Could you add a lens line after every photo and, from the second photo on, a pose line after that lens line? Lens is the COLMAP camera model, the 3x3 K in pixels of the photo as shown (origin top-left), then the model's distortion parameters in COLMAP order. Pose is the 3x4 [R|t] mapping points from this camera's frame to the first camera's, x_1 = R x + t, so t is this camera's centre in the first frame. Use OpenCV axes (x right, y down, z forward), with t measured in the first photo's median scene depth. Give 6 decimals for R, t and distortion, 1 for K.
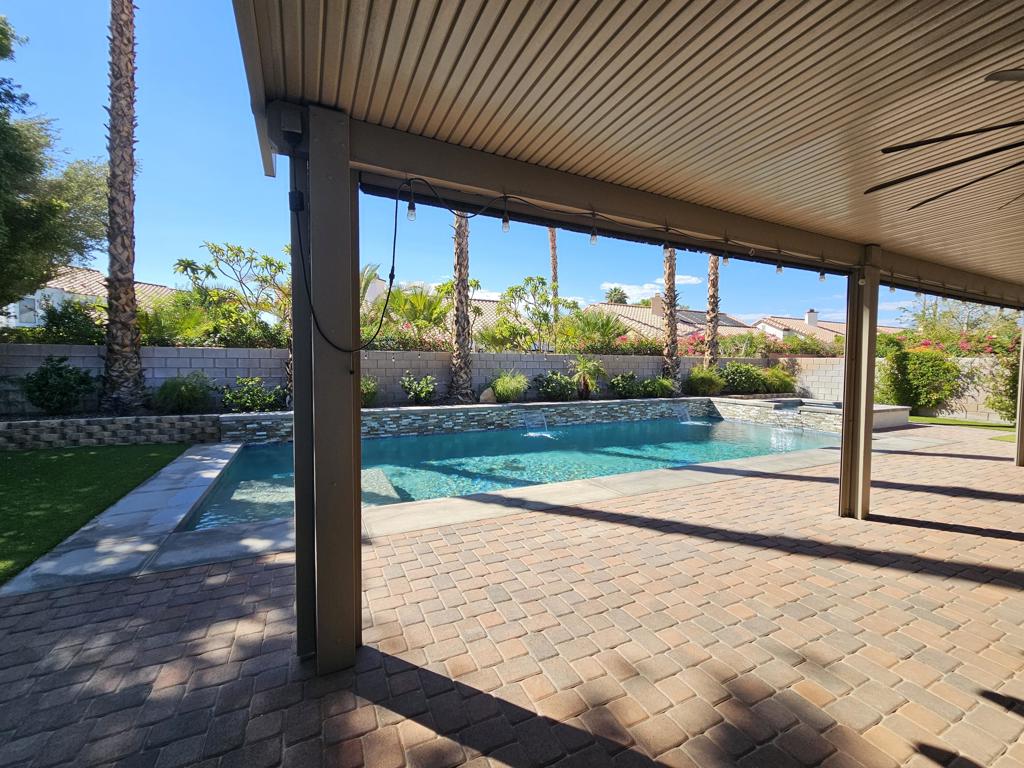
lens RADIAL K [[420.4, 0, 506.8], [0, 420.4, 379.2], [0, 0, 1]] dist [-0.000683, -0.000118]
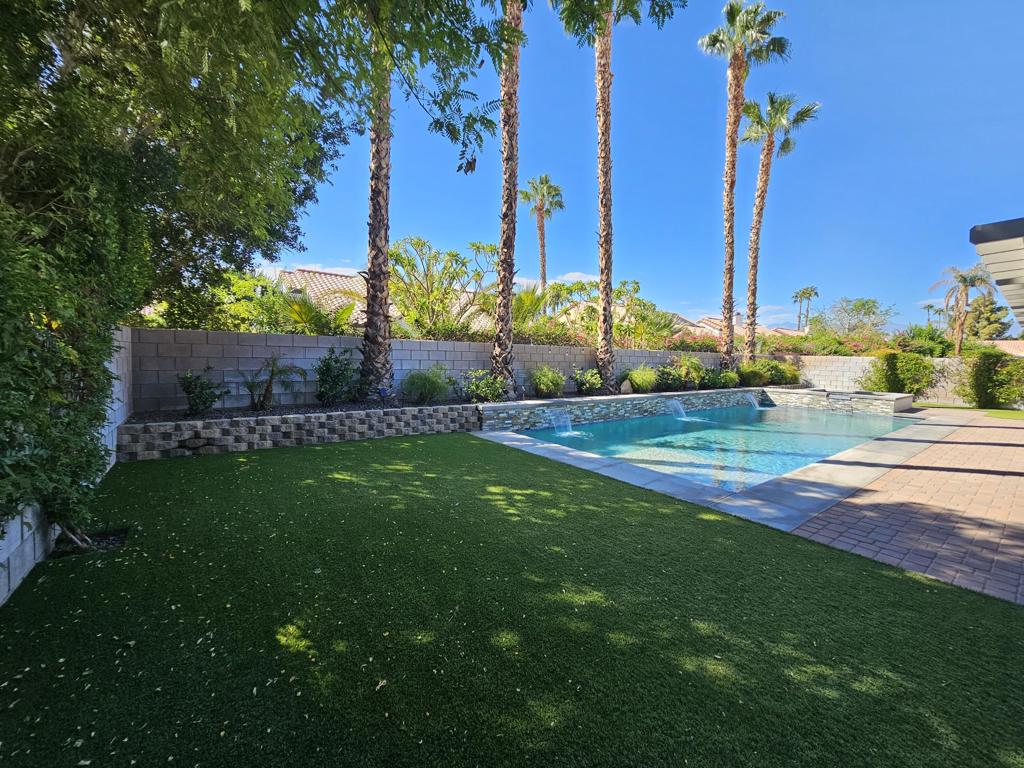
lens RADIAL K [[420.4, 0, 506.8], [0, 420.4, 379.2], [0, 0, 1]] dist [-0.000683, -0.000118]
pose [[0.977324, 0.002151, 0.211737, -0.600302], [-0.006611, 0.999771, 0.020358, -0.001848], [-0.211644, -0.021296, 0.977115, -0.037786]]
